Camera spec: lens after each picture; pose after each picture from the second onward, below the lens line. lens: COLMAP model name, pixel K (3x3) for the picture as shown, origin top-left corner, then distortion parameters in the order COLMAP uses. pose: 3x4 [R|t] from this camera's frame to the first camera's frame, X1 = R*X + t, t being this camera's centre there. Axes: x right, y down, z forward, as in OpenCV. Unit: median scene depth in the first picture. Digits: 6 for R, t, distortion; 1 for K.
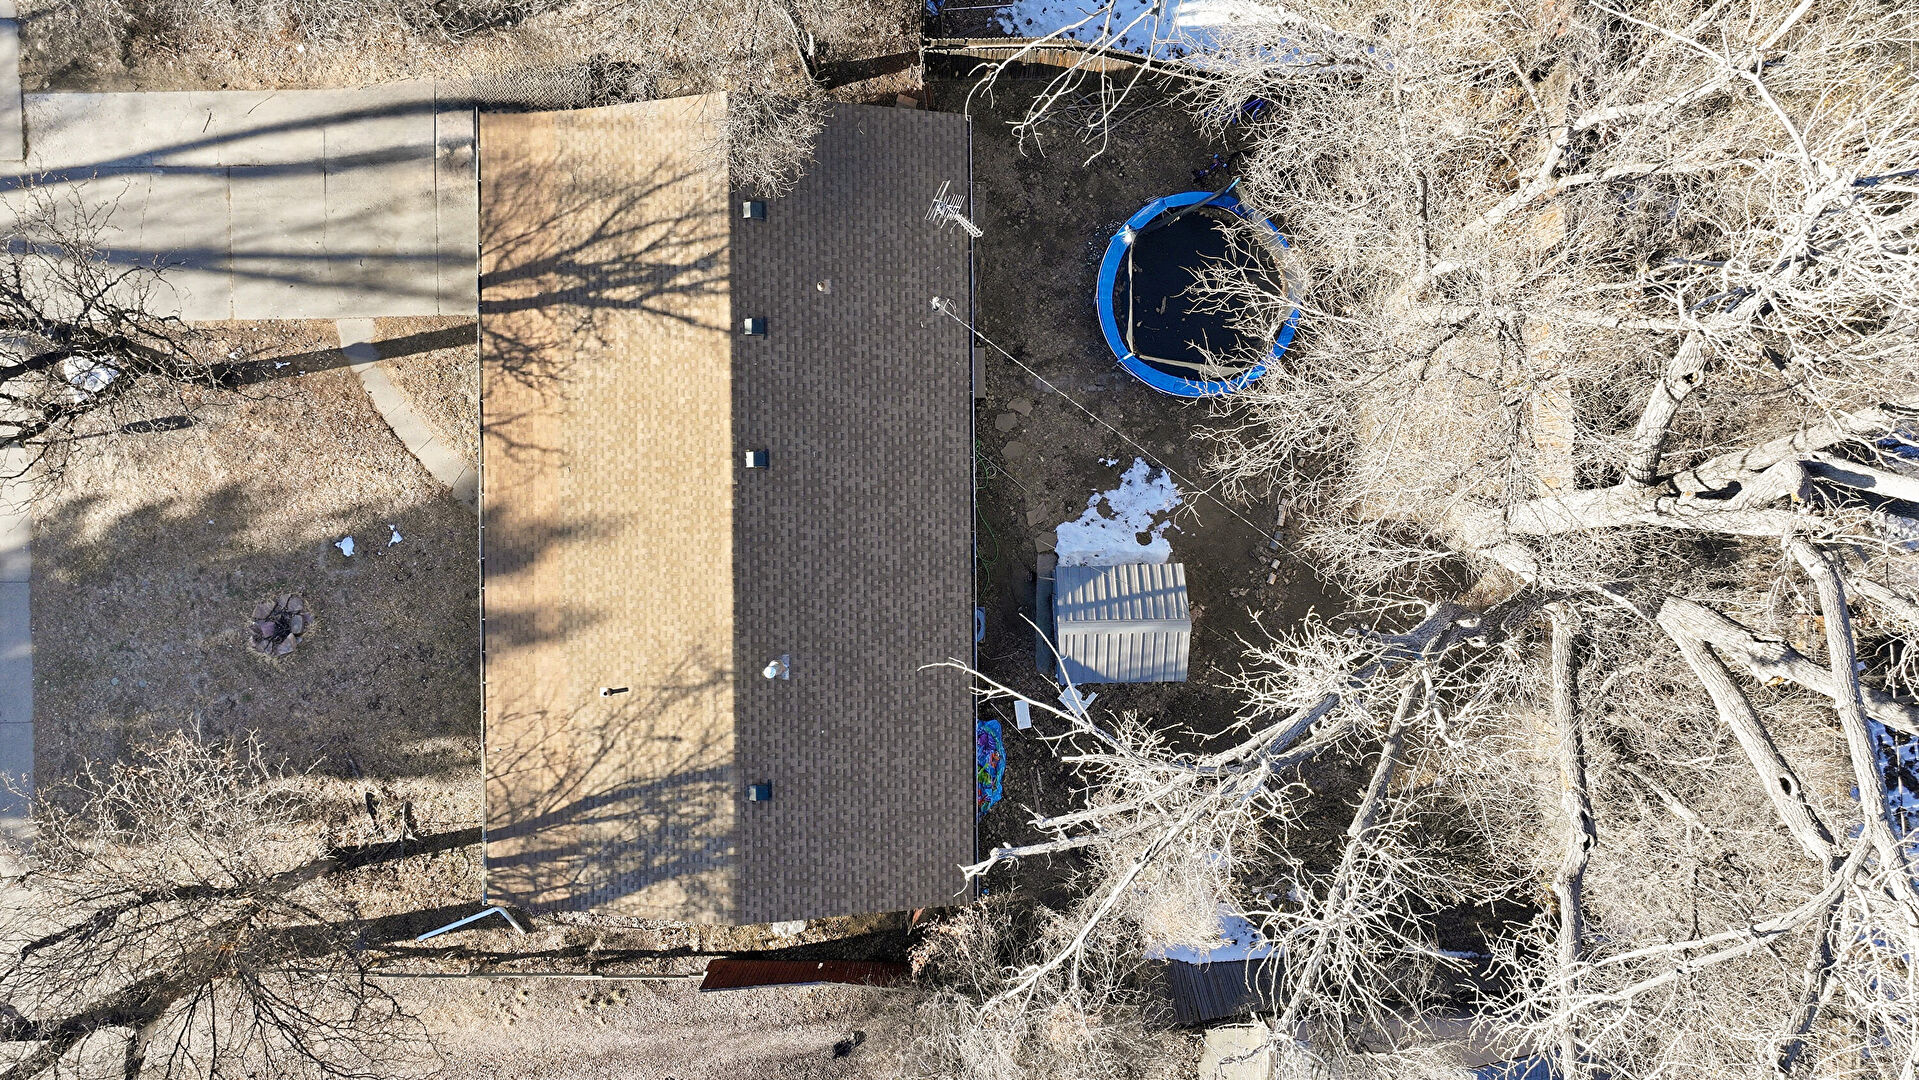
lens RADIAL K [[1349.9, 0, 968.9], [0, 1349.9, 535.8], [0, 0, 1]] dist [-0.008763, 0.022298]
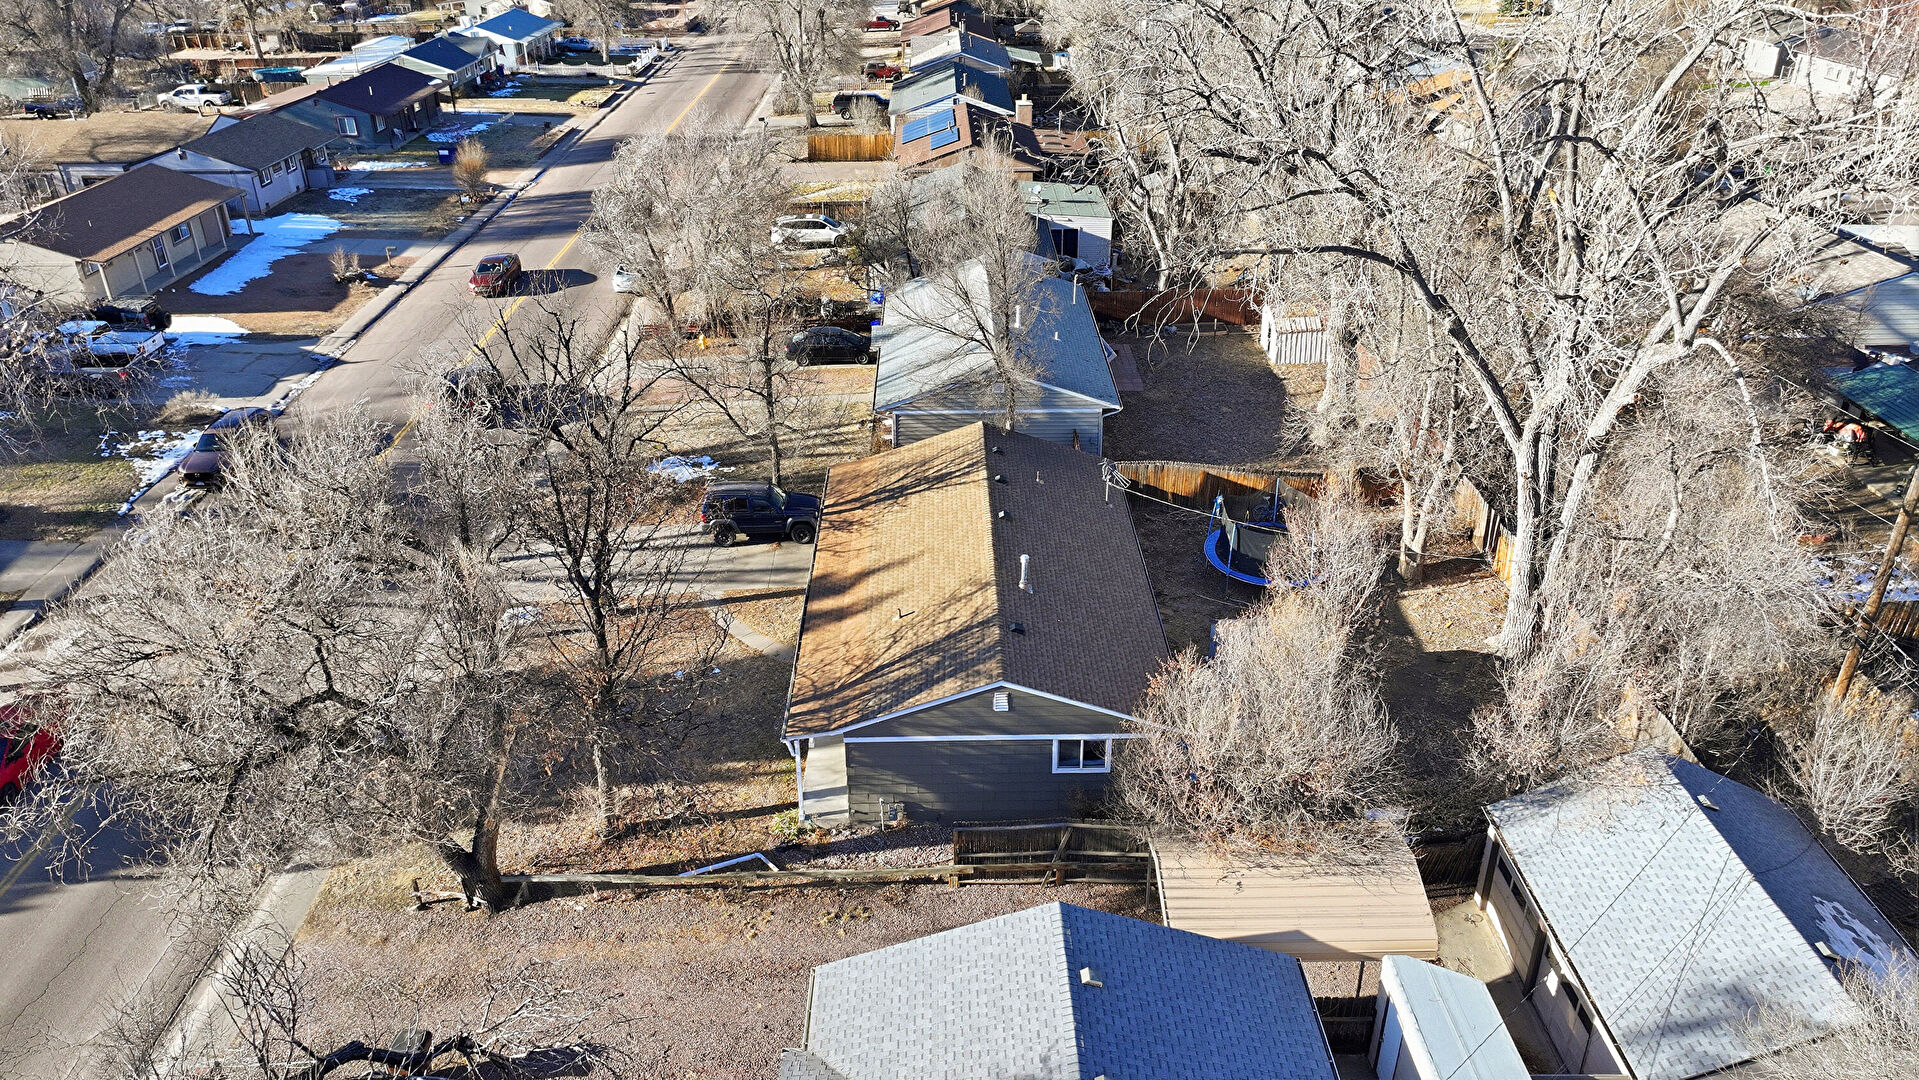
lens RADIAL K [[1349.9, 0, 968.9], [0, 1349.9, 535.8], [0, 0, 1]] dist [-0.008763, 0.022298]
pose [[0.999706, -0.008634, 0.022637, -0.227479], [0.024166, 0.421663, -0.906431, 1.330851], [-0.001719, 0.906712, 0.421748, 0.343123]]
